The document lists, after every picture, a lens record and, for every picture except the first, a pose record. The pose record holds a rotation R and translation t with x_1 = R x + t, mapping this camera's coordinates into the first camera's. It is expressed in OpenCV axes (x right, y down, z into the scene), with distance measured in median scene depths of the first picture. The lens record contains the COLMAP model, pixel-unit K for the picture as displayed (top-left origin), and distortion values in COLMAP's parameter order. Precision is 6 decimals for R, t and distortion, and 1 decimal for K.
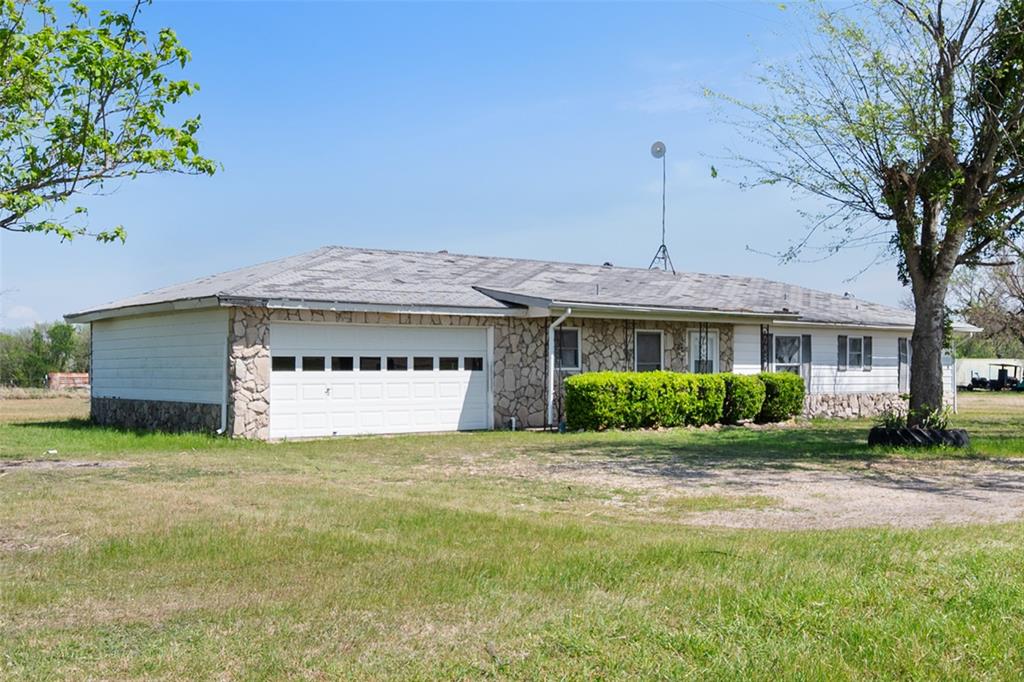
lens RADIAL K [[528.0, 0, 512.0], [0, 528.0, 341.0], [0, 0, 1]] dist [-0.000111, -0.000013]
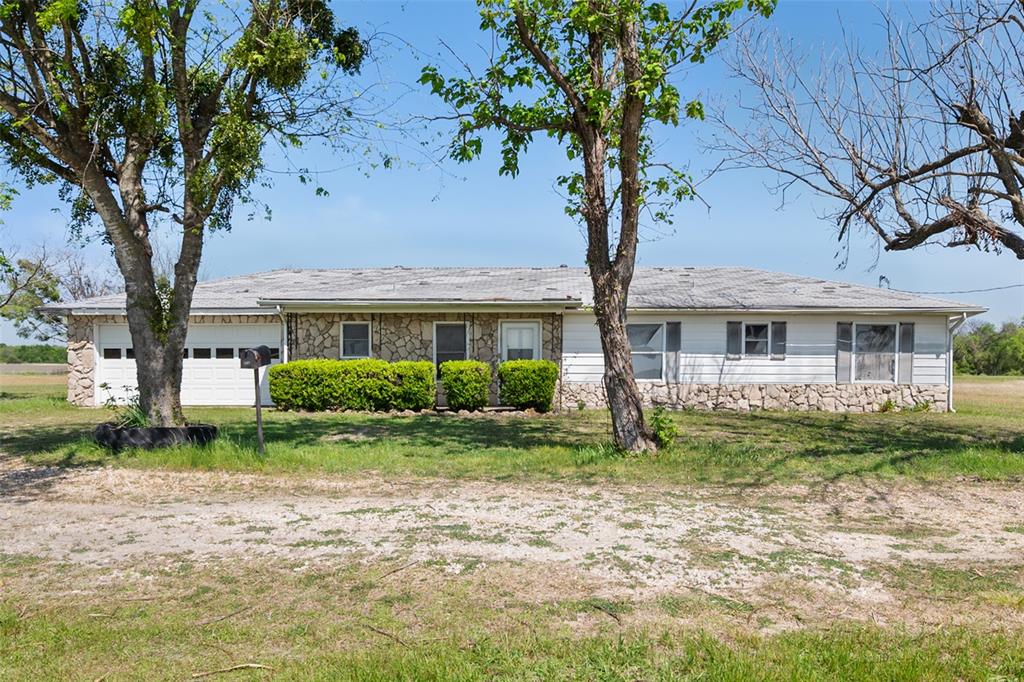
lens RADIAL K [[409.1, 0, 512.0], [0, 409.1, 341.0], [0, 0, 1]] dist [0.000200, 0.000514]
pose [[0.934215, -0.013878, -0.356441, 0.673005], [0.018362, 0.999789, 0.009198, 0.013122], [0.356238, -0.015137, 0.934273, 0.244667]]
